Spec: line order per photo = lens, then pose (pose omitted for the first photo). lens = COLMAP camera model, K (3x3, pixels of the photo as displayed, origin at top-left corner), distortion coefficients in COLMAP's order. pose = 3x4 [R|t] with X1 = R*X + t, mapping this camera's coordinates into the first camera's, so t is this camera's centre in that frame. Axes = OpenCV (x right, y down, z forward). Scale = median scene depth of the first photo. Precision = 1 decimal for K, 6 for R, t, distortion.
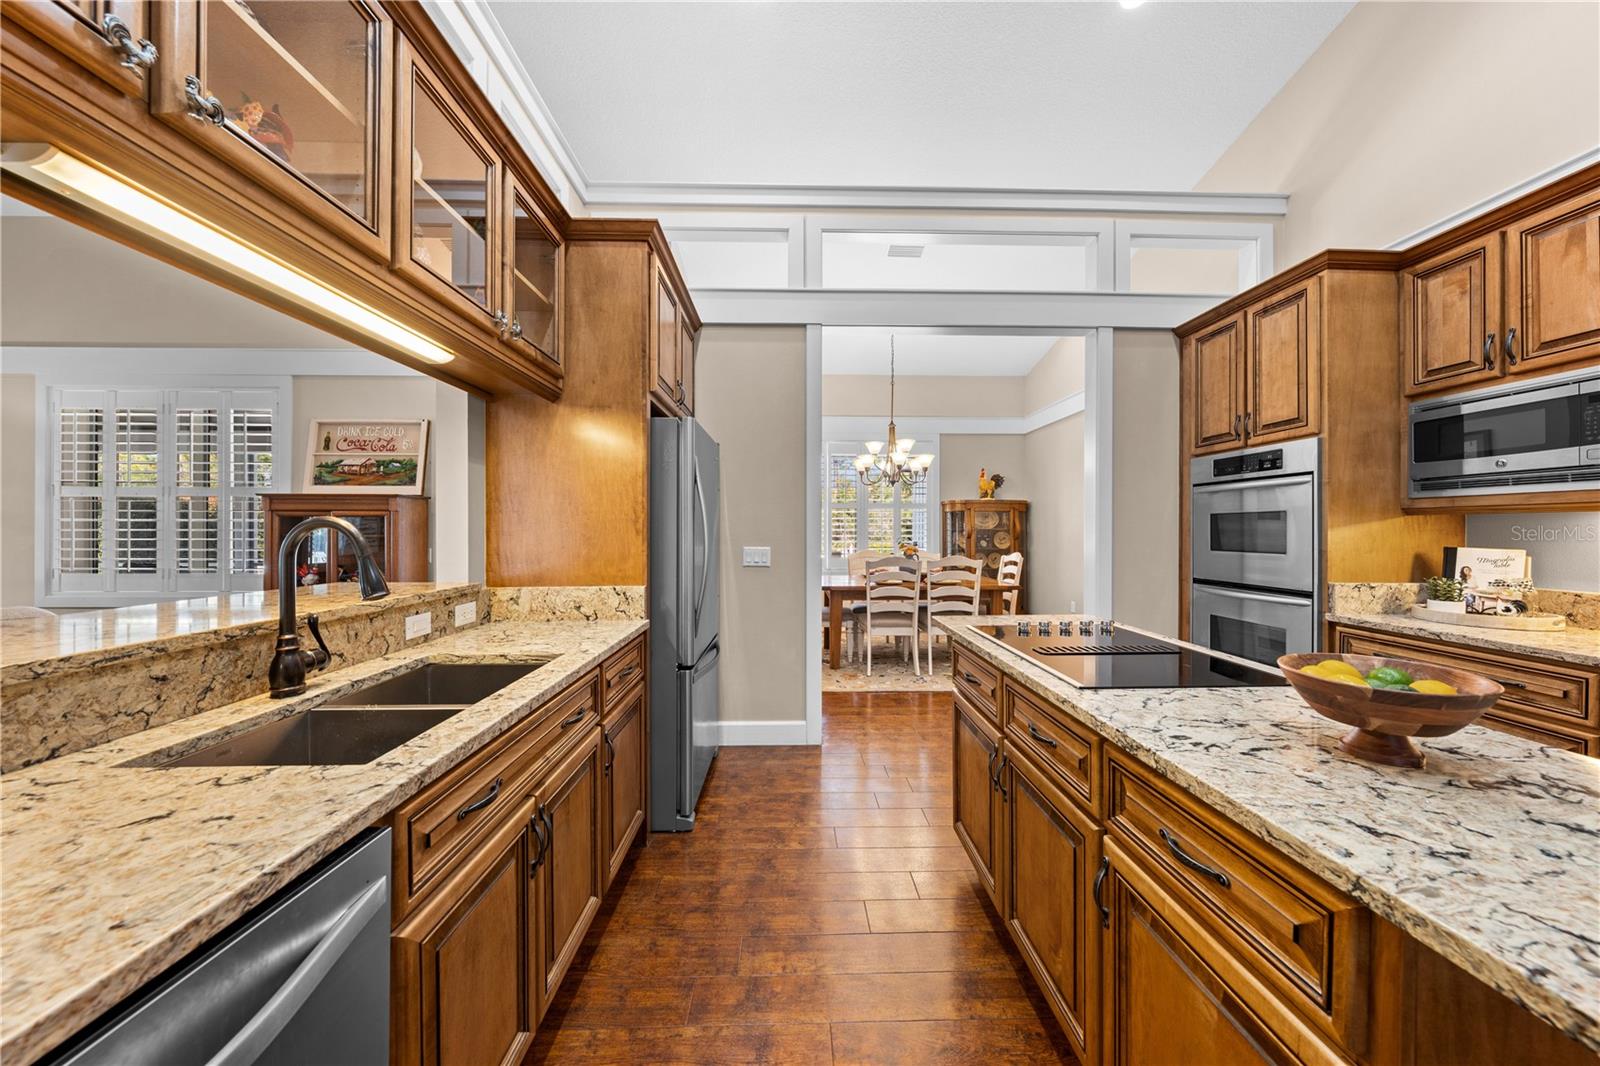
lens RADIAL K [[542.5, 0, 803.2], [0, 542.5, 530.4], [0, 0, 1]] dist [-0.003926, -0.000183]
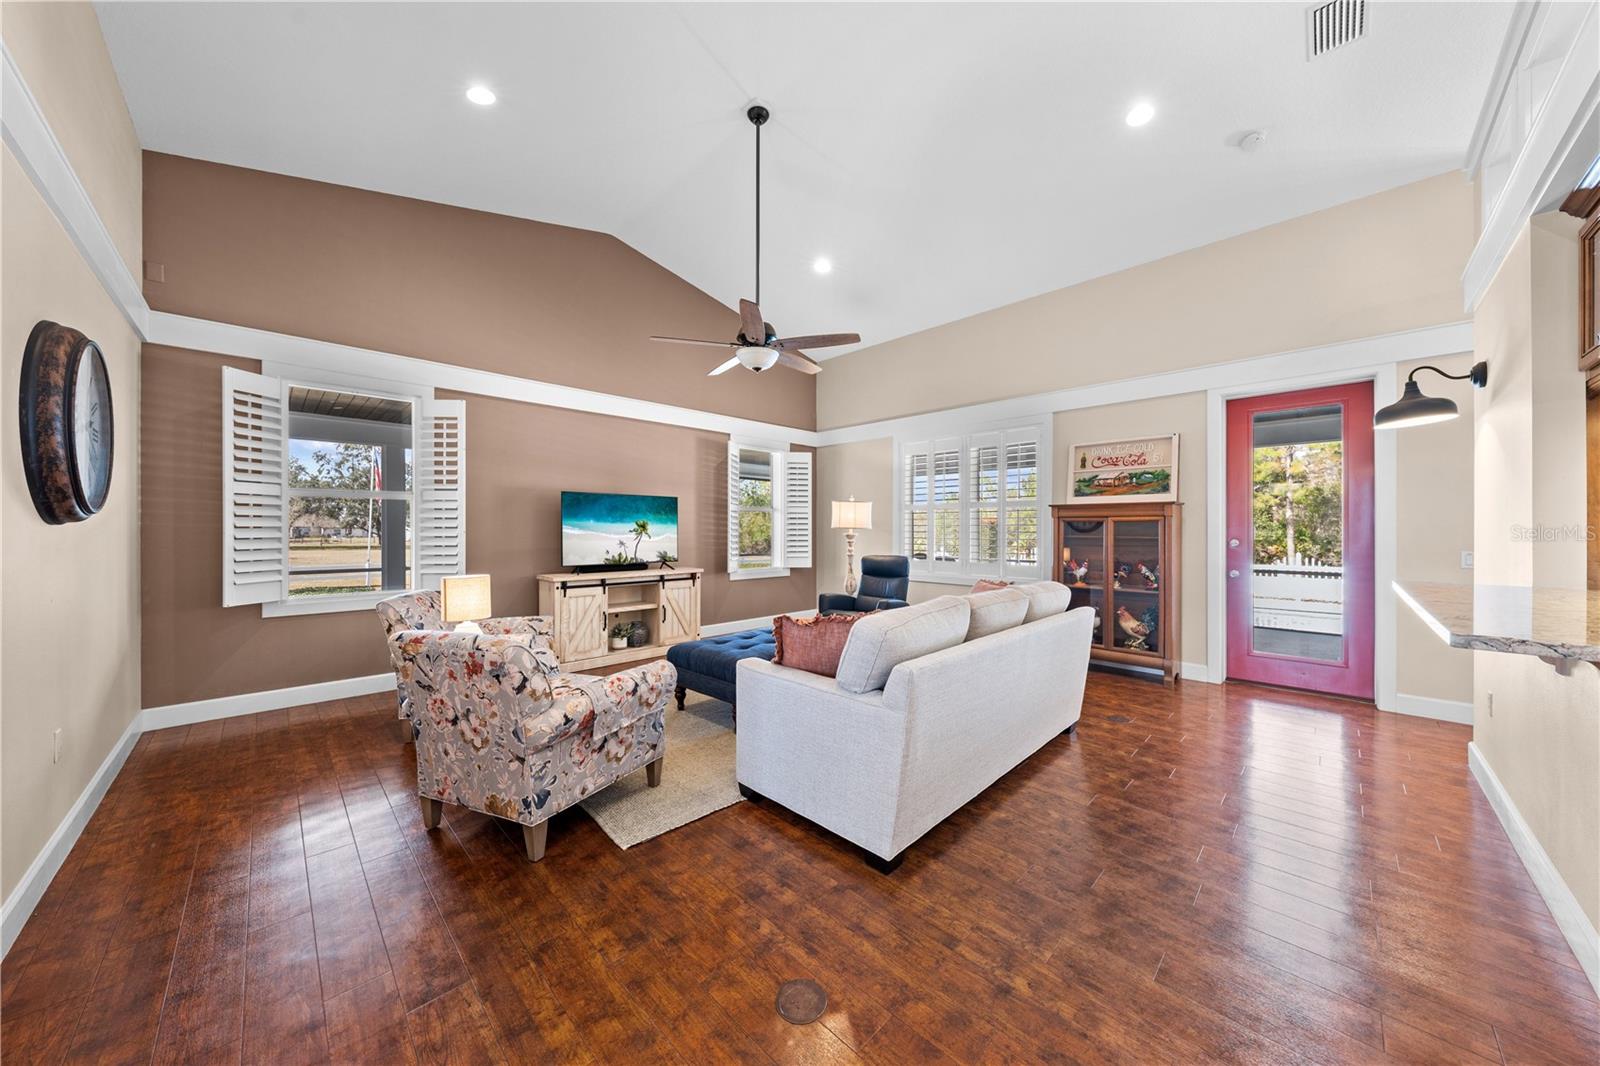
lens RADIAL K [[538.8, 0, 805.8], [0, 538.8, 534.8], [0, 0, 1]] dist [-0.000179, -0.000069]
pose [[0.694327, 0.004922, -0.719643, -0.769078], [-0.000875, 0.999982, 0.005996, -0.003179], [0.719659, -0.003533, 0.694318, -0.574301]]
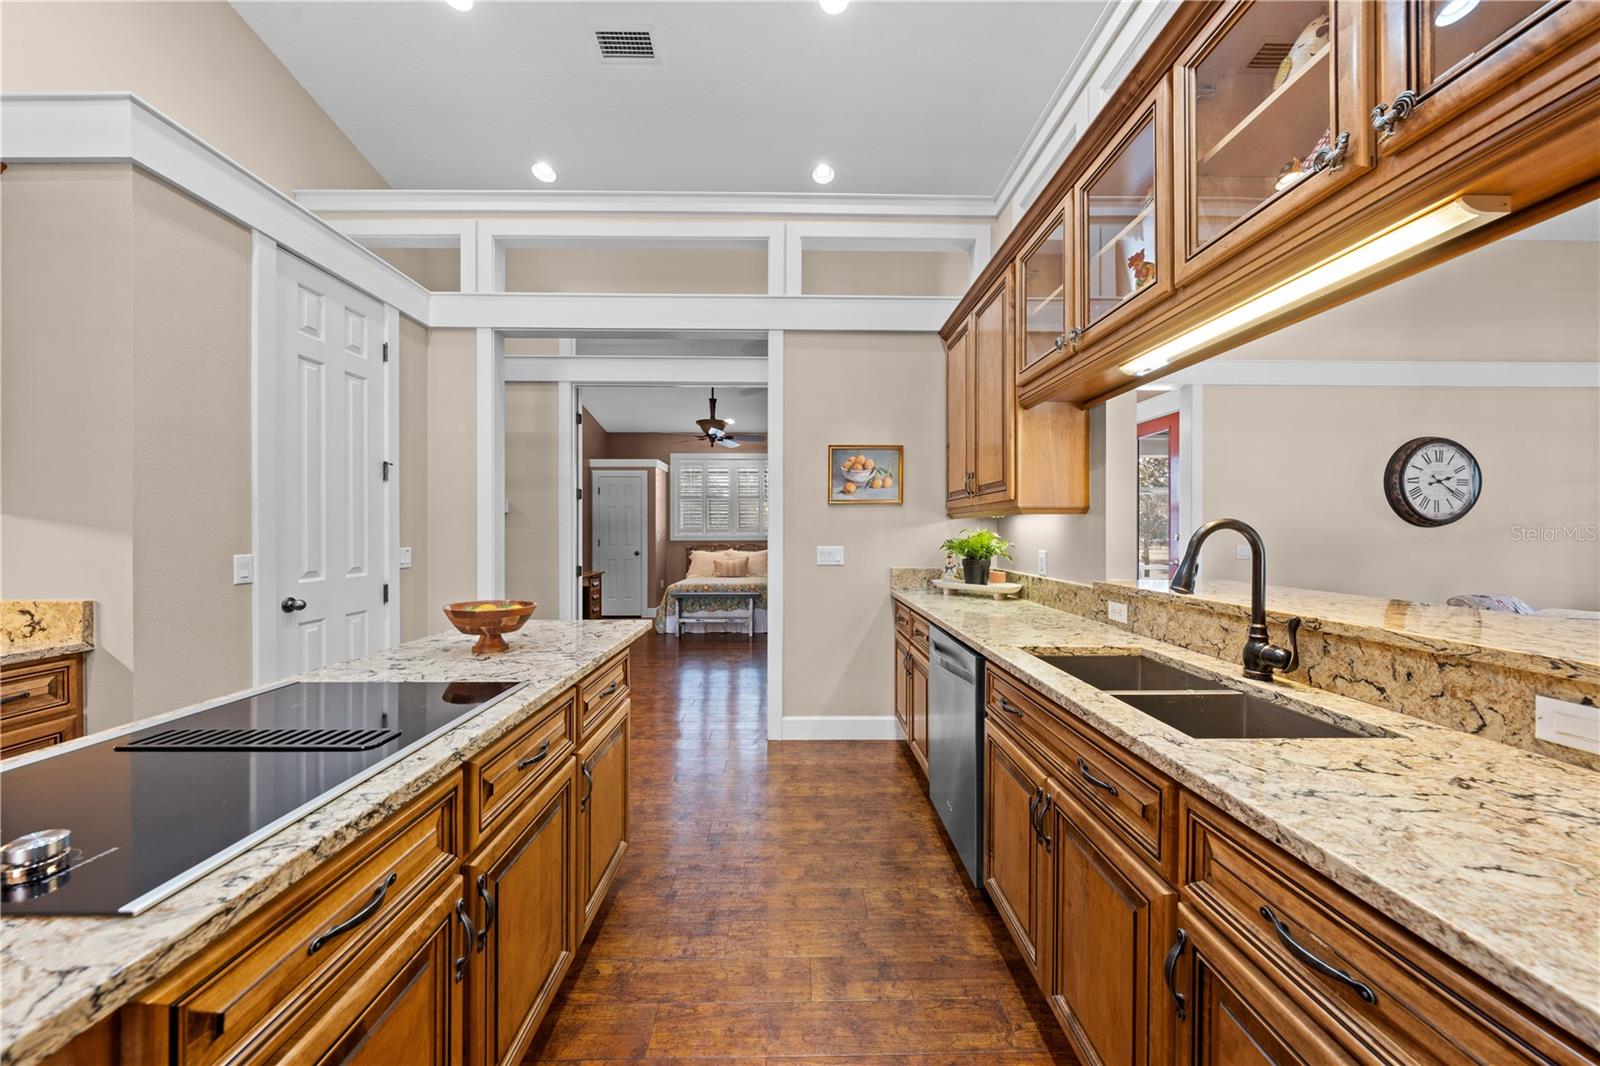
lens RADIAL K [[542.5, 0, 803.2], [0, 542.5, 530.4], [0, 0, 1]] dist [-0.003926, -0.000183]
pose [[-0.999987, -0.001487, 0.004865, -0.008747], [-0.001482, 0.999998, 0.001163, -0.001063], [-0.004866, 0.001156, -0.999987, 1.074750]]
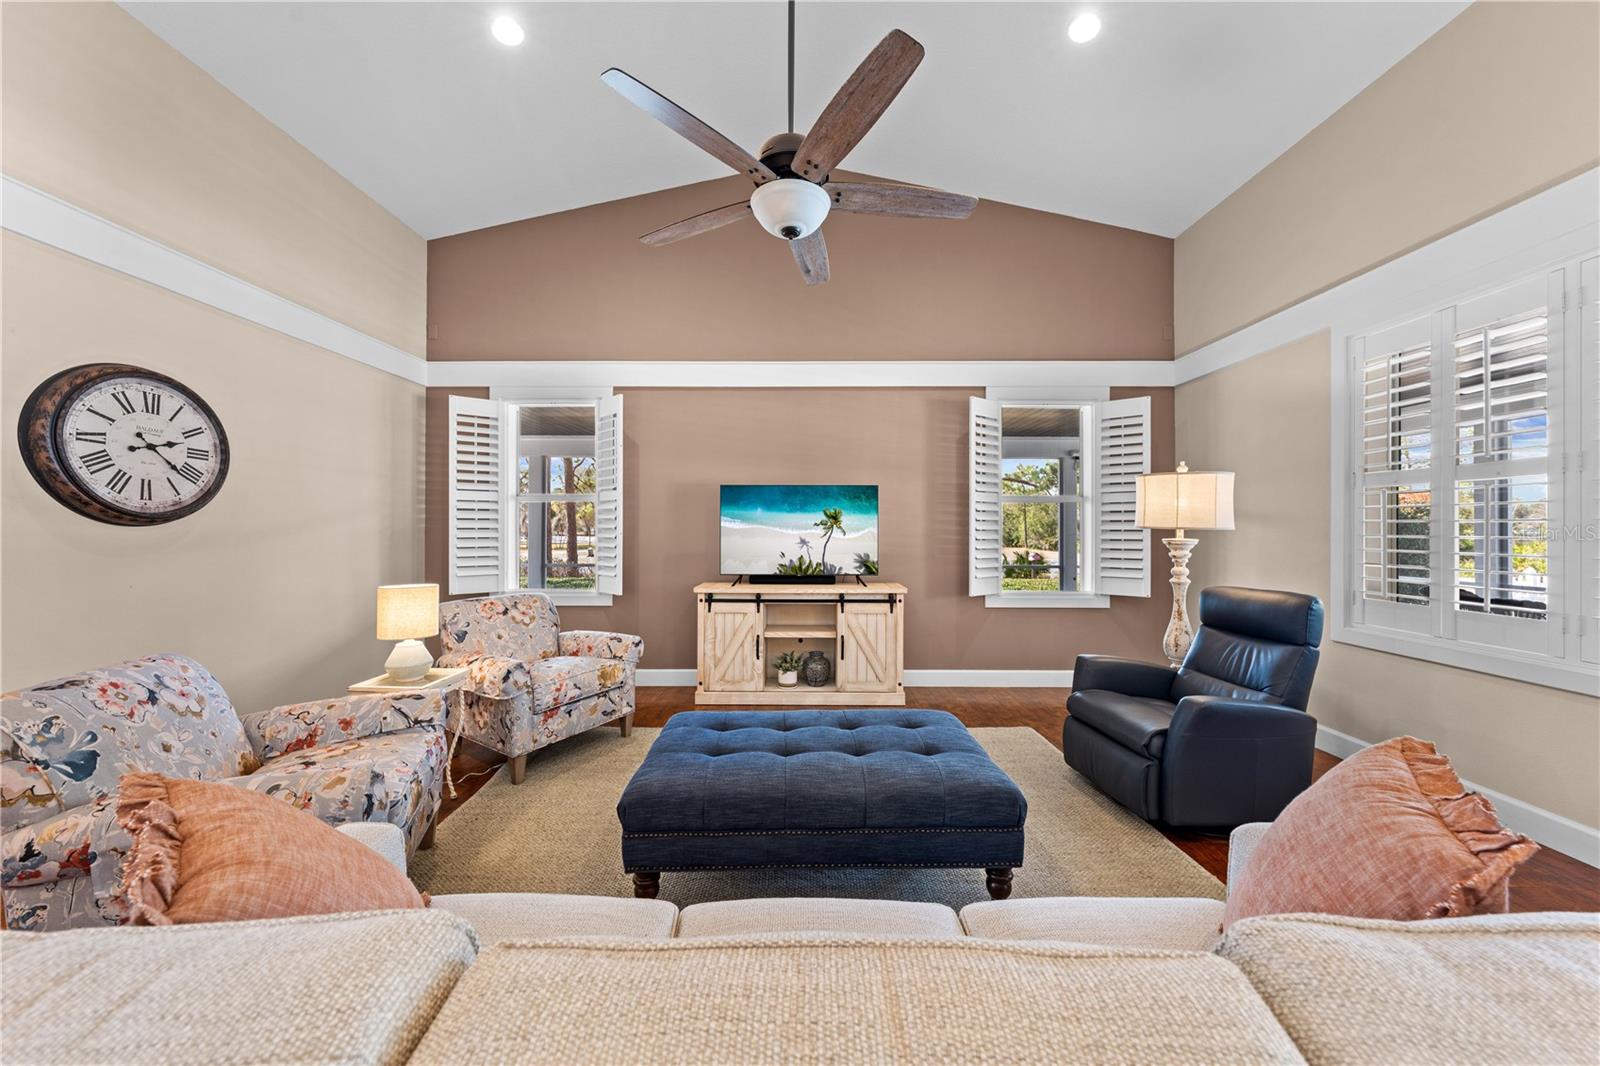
lens RADIAL K [[542.5, 0, 803.2], [0, 542.5, 530.4], [0, 0, 1]] dist [-0.003926, -0.000183]
pose [[-0.026636, -0.001943, -0.999643, -1.172873], [-0.003695, 0.999991, -0.001845, -0.008888], [0.999638, 0.003645, -0.026643, 0.515572]]
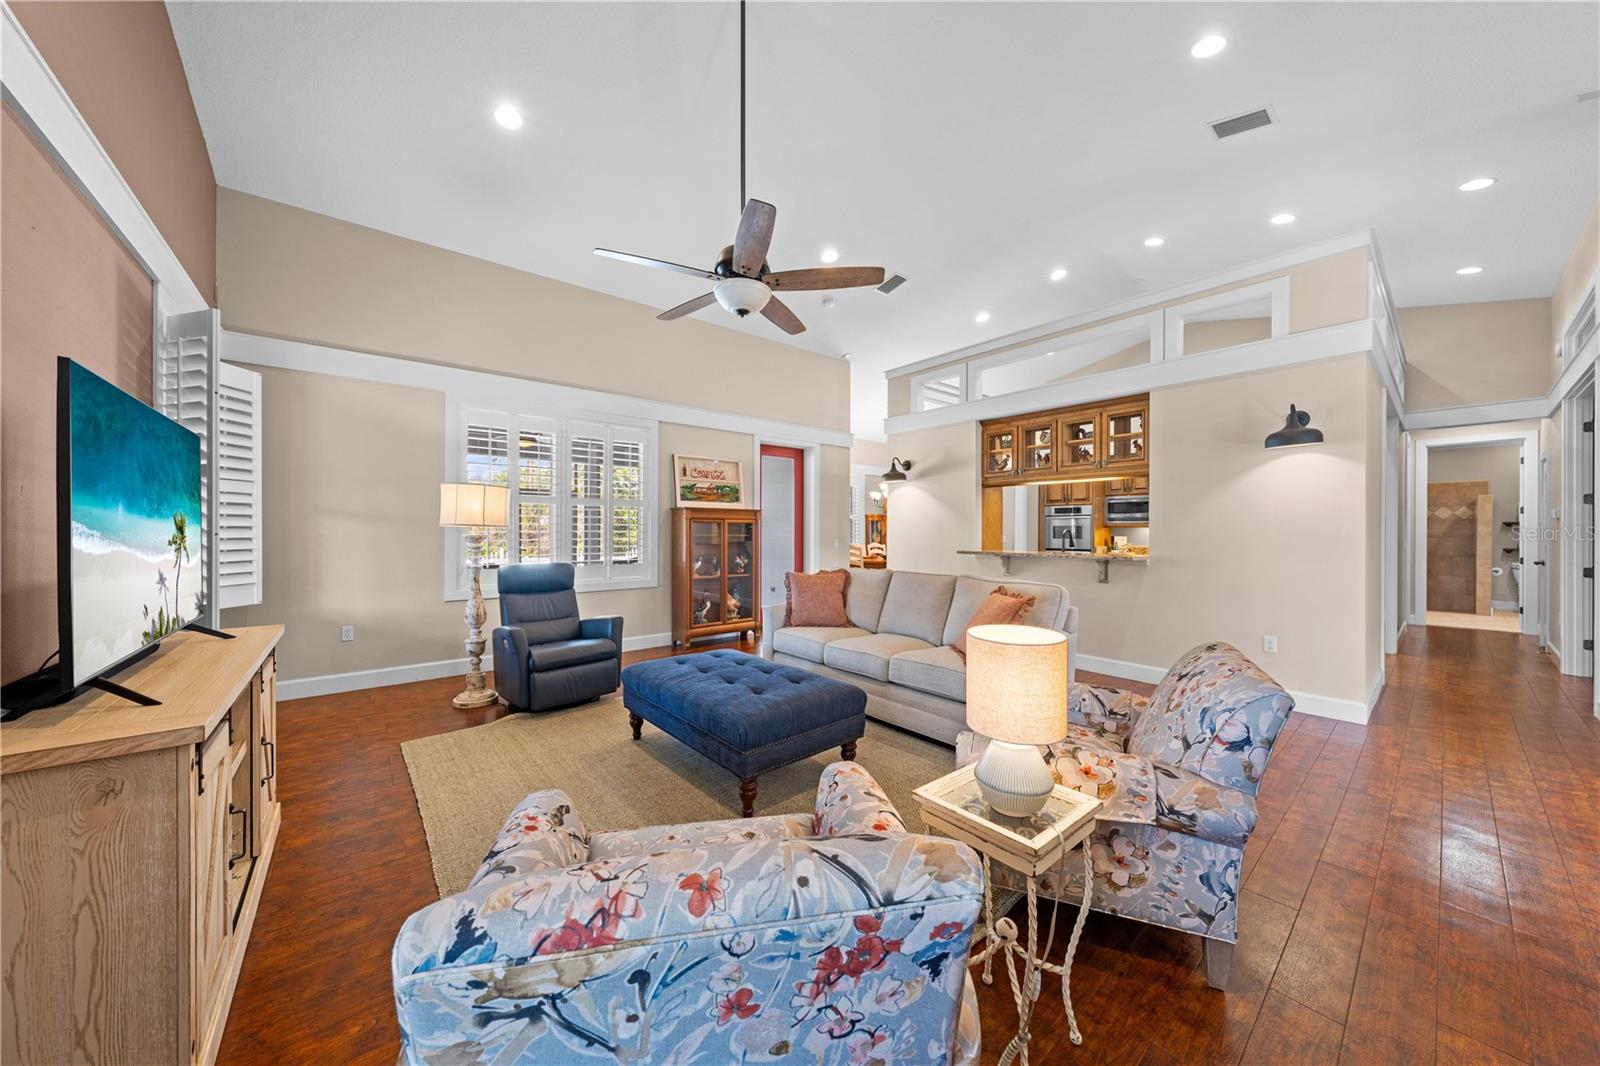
lens RADIAL K [[538.8, 0, 805.8], [0, 538.8, 534.8], [0, 0, 1]] dist [-0.000179, -0.000069]
pose [[0.785066, -0.003273, 0.619403, -2.712023], [0.000228, 0.999987, 0.004996, 0.002137], [-0.619412, -0.003781, 0.785057, -0.597422]]
